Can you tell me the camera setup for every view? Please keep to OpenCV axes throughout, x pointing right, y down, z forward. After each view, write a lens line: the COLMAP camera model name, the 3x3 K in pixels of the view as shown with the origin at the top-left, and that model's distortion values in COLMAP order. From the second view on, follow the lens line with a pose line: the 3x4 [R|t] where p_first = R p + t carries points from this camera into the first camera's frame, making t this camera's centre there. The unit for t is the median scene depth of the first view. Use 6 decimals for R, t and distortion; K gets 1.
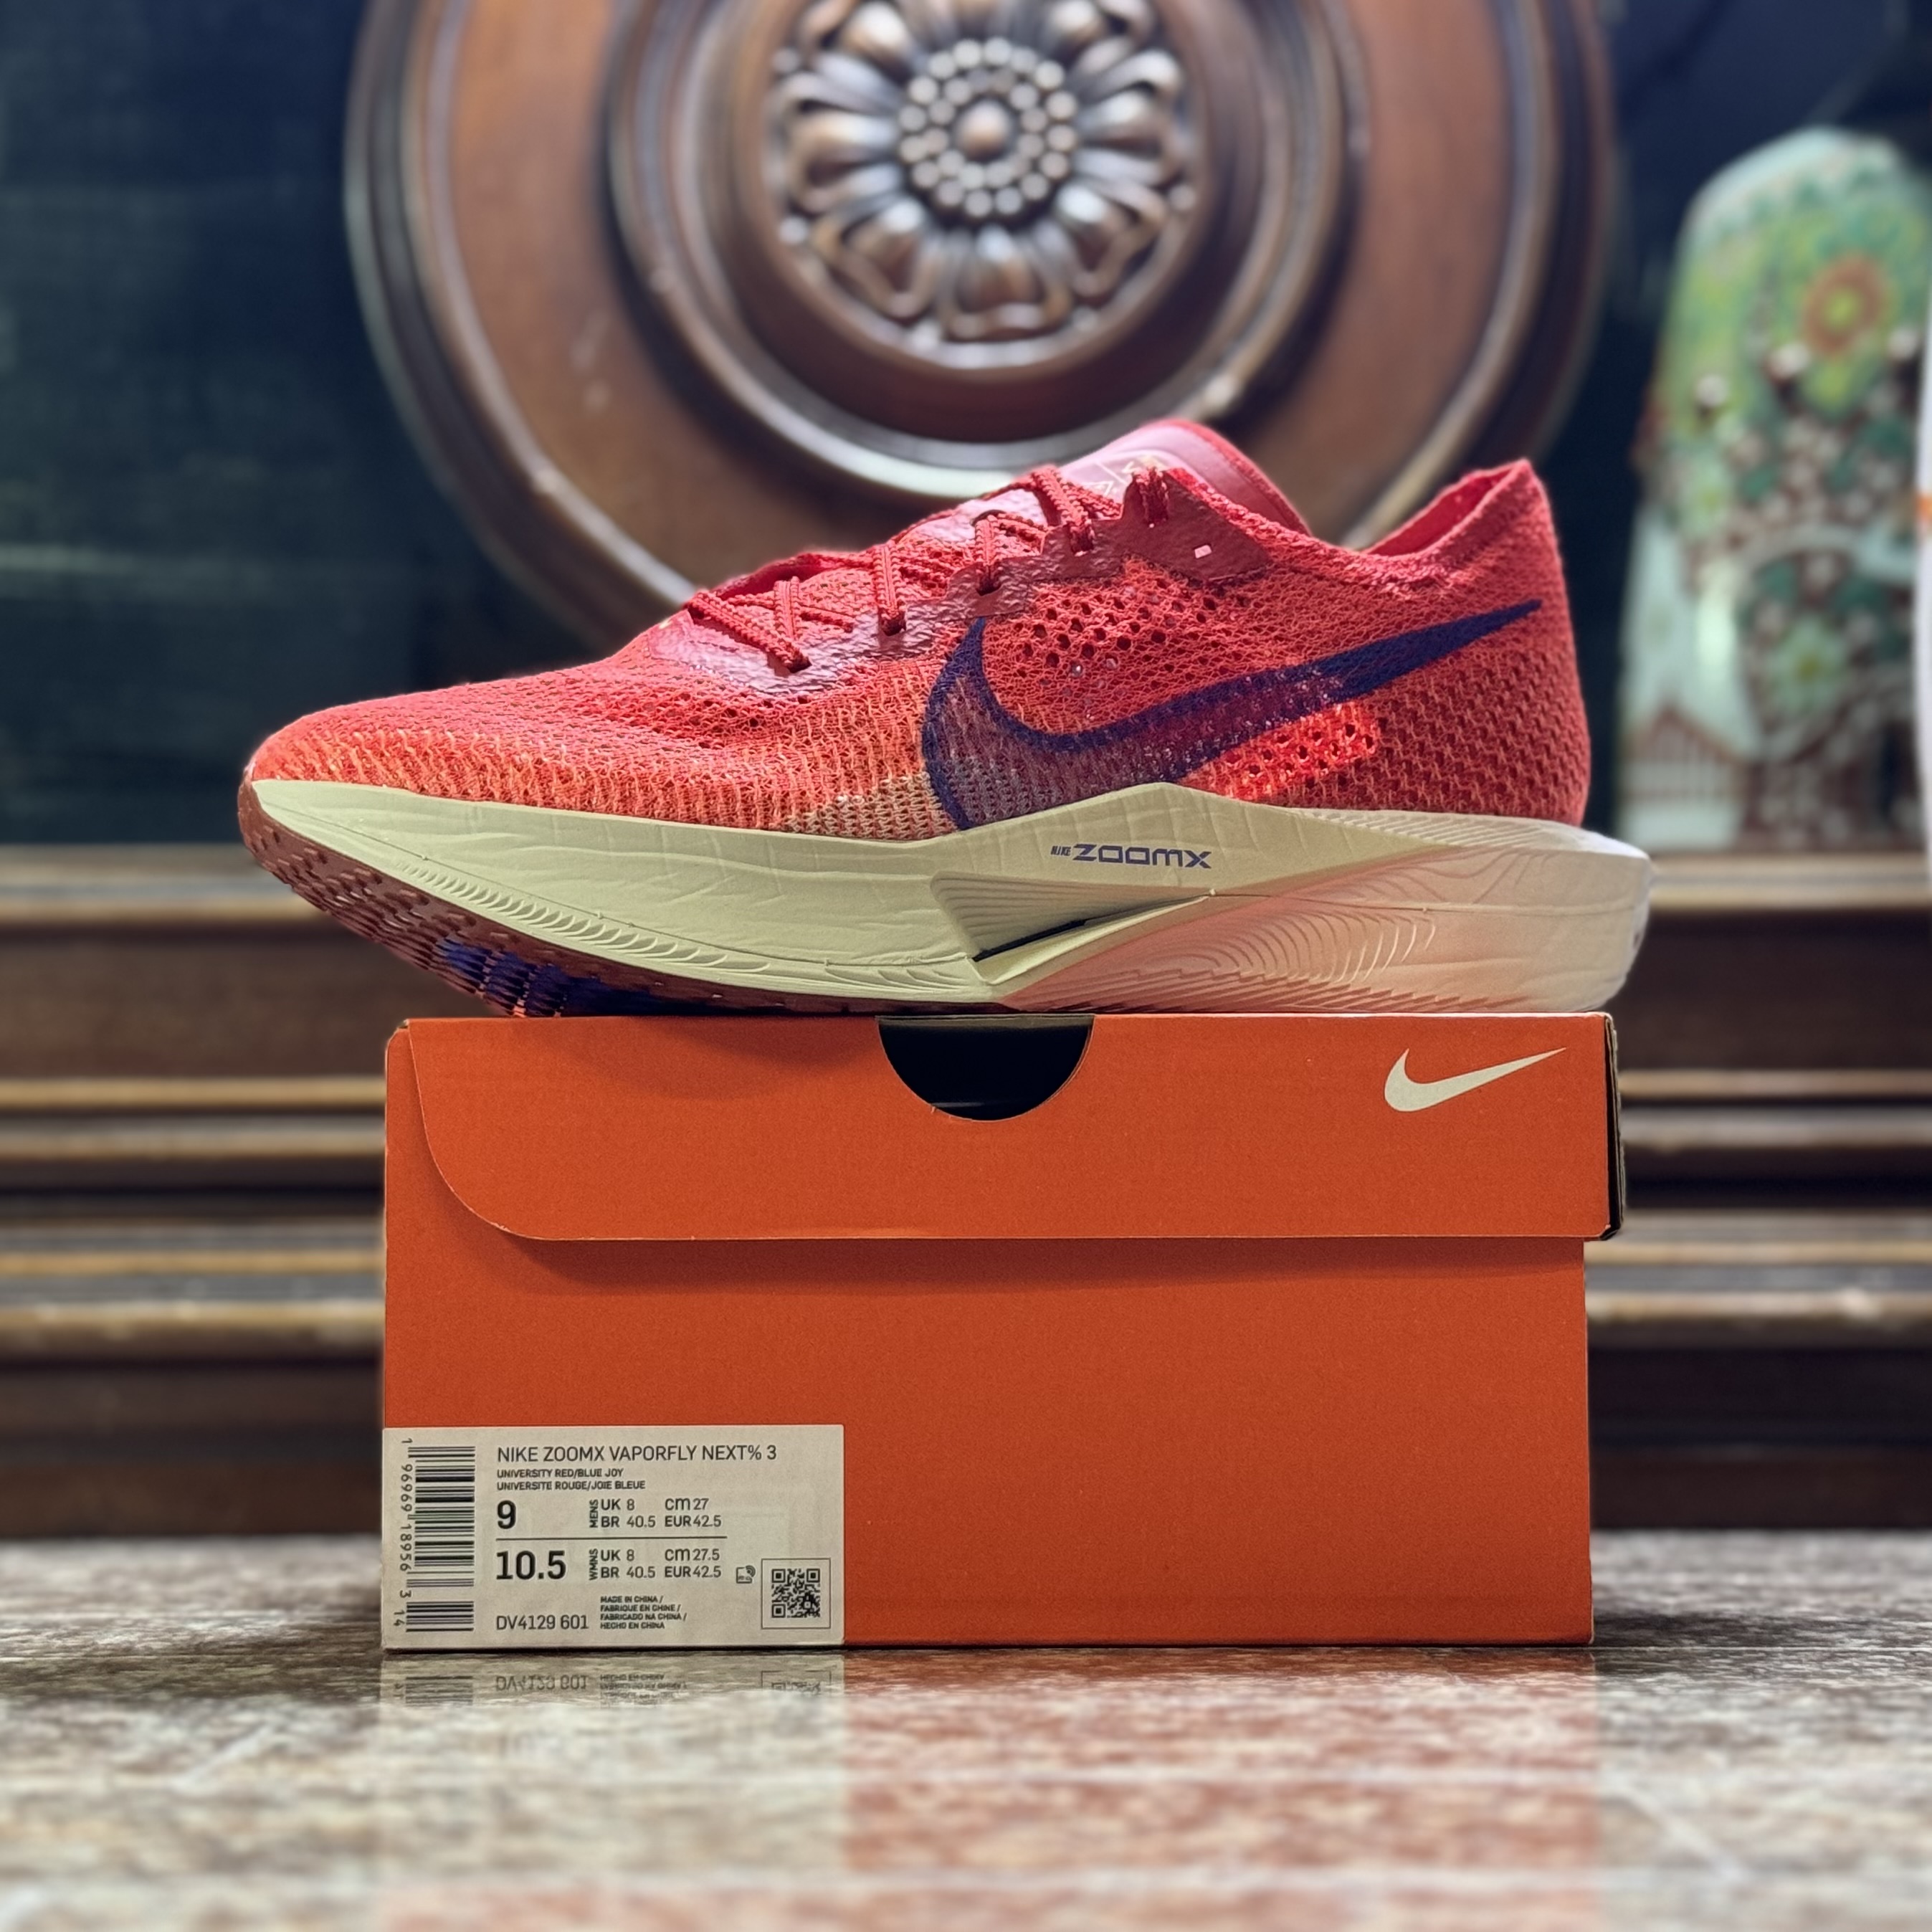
lens RADIAL K [[4050.1, 0, 918.1], [0, 4050.1, 986.3], [0, 0, 1]] dist [0.085077, 0.111878]
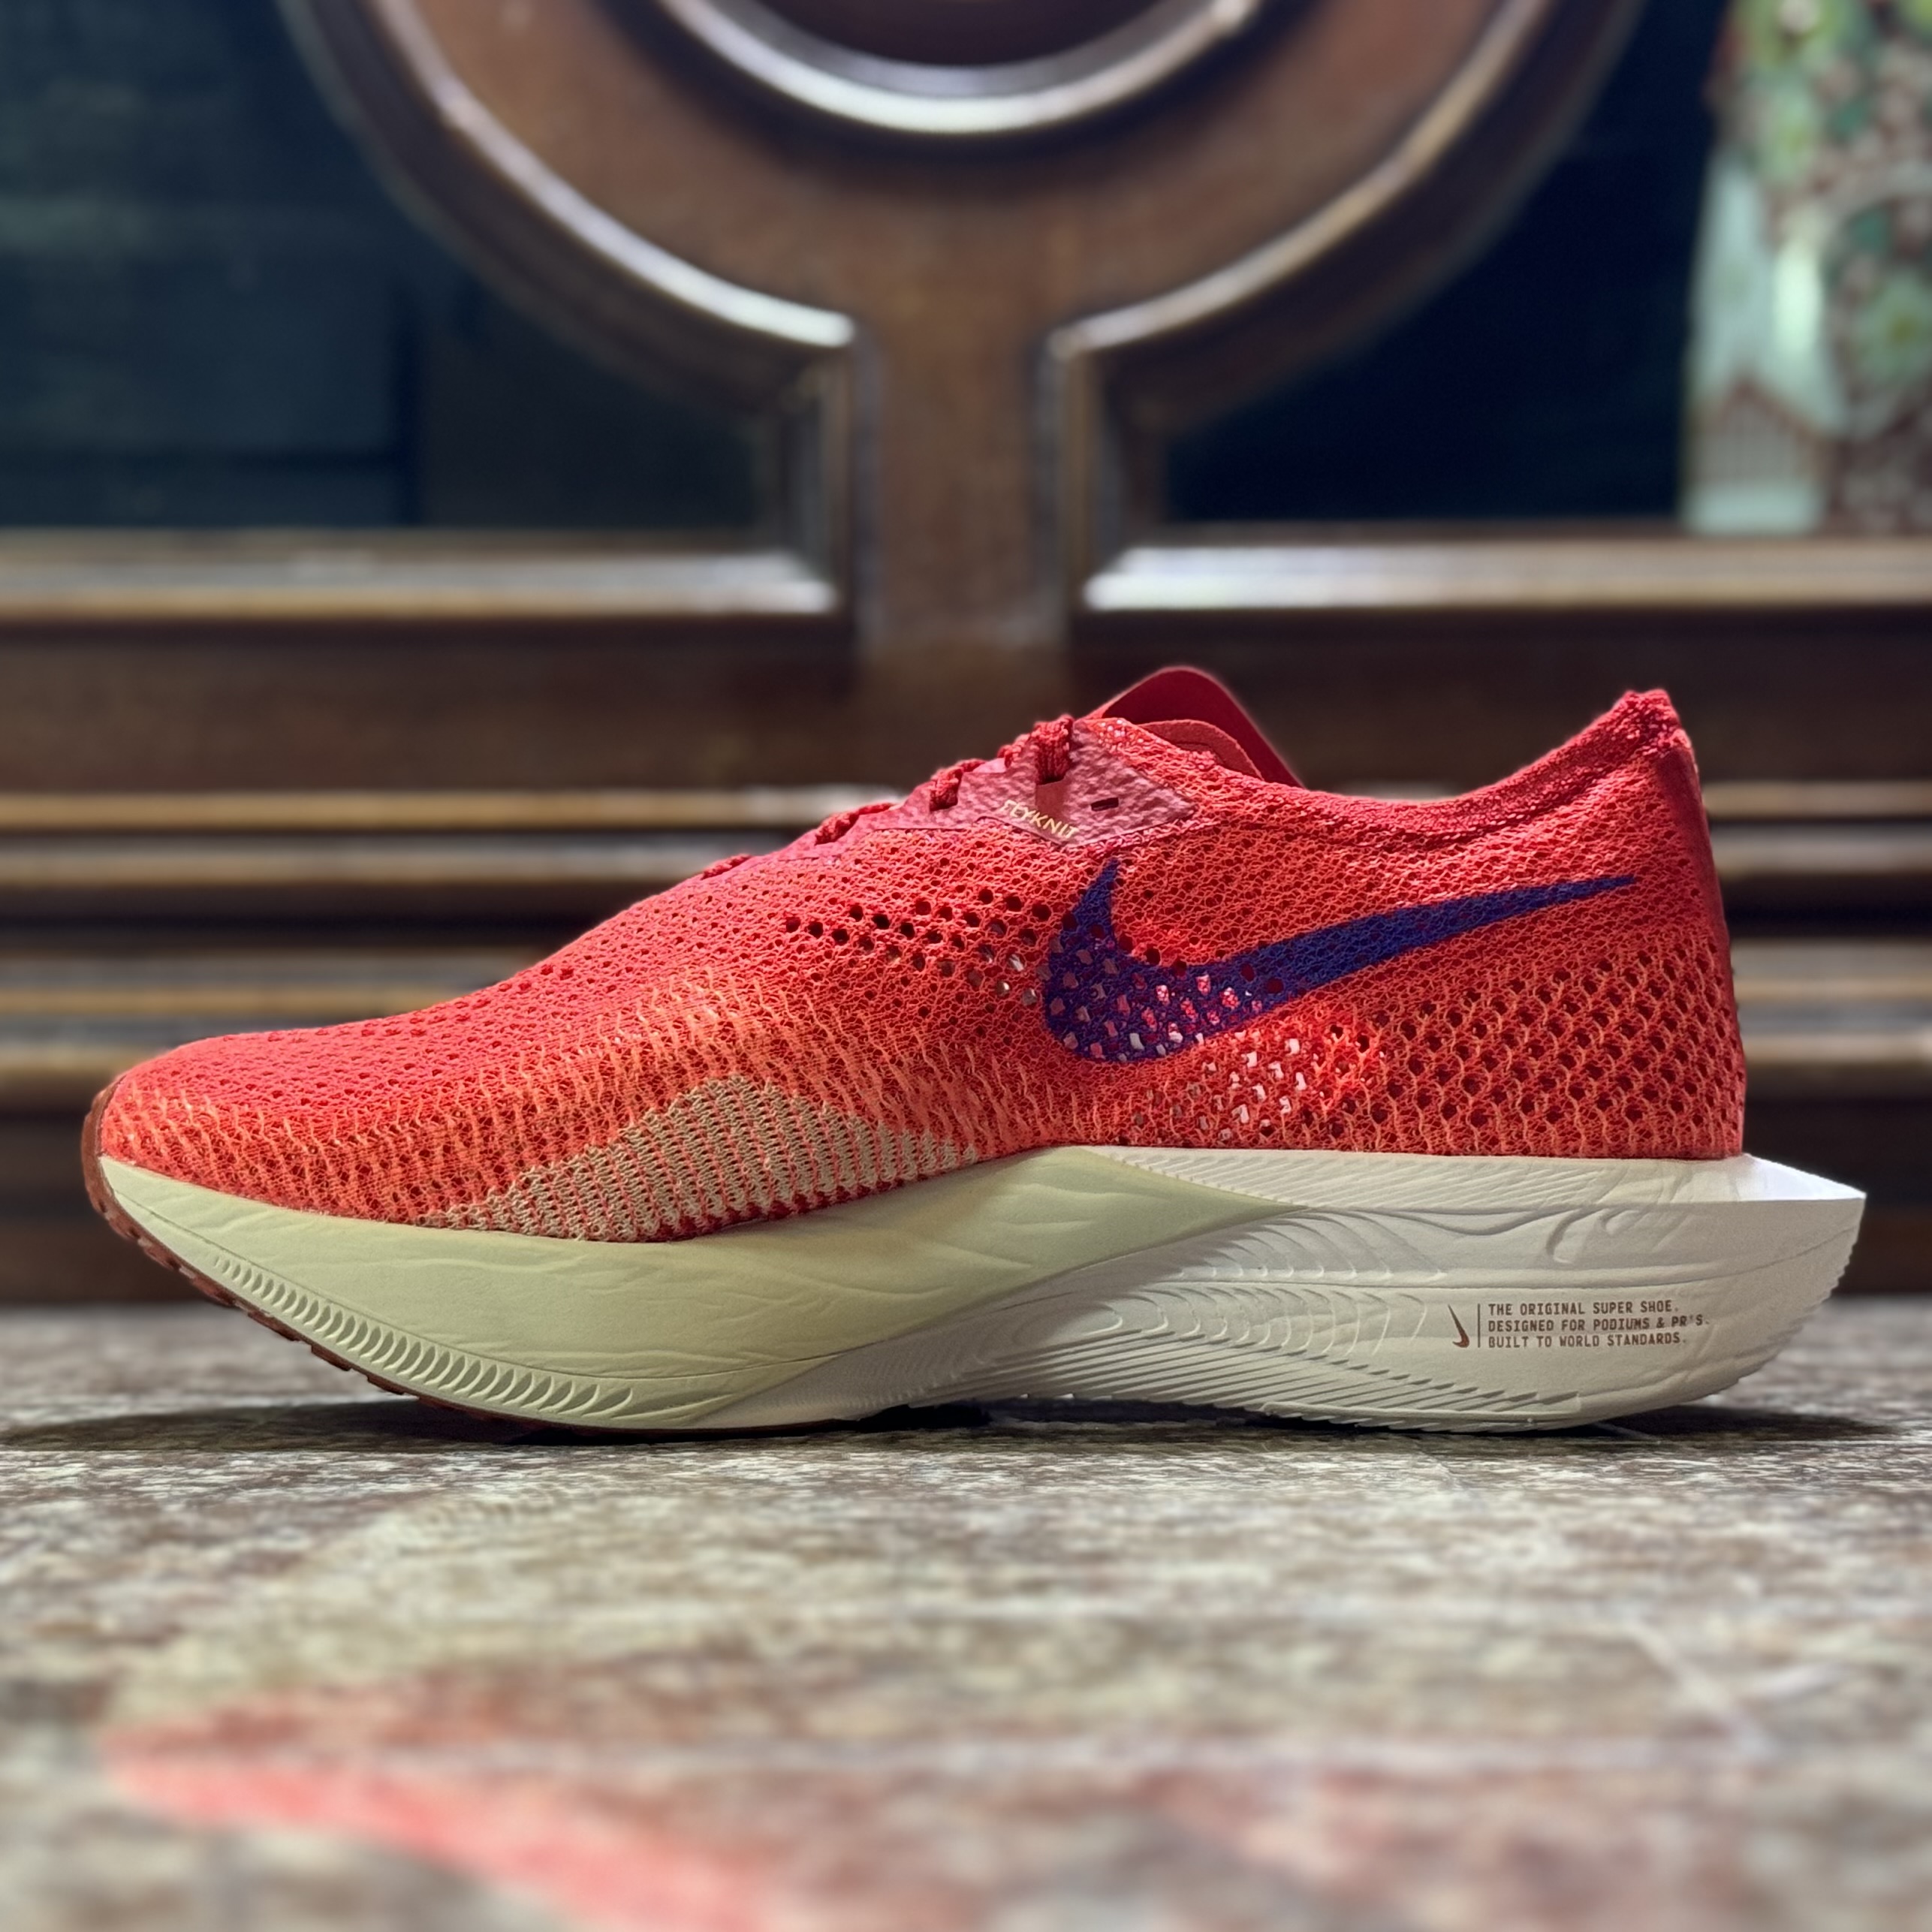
lens RADIAL K [[4168.4, 0, 951.1], [0, 4168.4, 1058.0], [0, 0, 1]] dist [0.073654, 0.127591]
pose [[0.999962, -0.000826, -0.008726, 0.034139], [0.001518, 0.996830, 0.079546, 0.011246], [0.008633, -0.079556, 0.996793, 0.130140]]
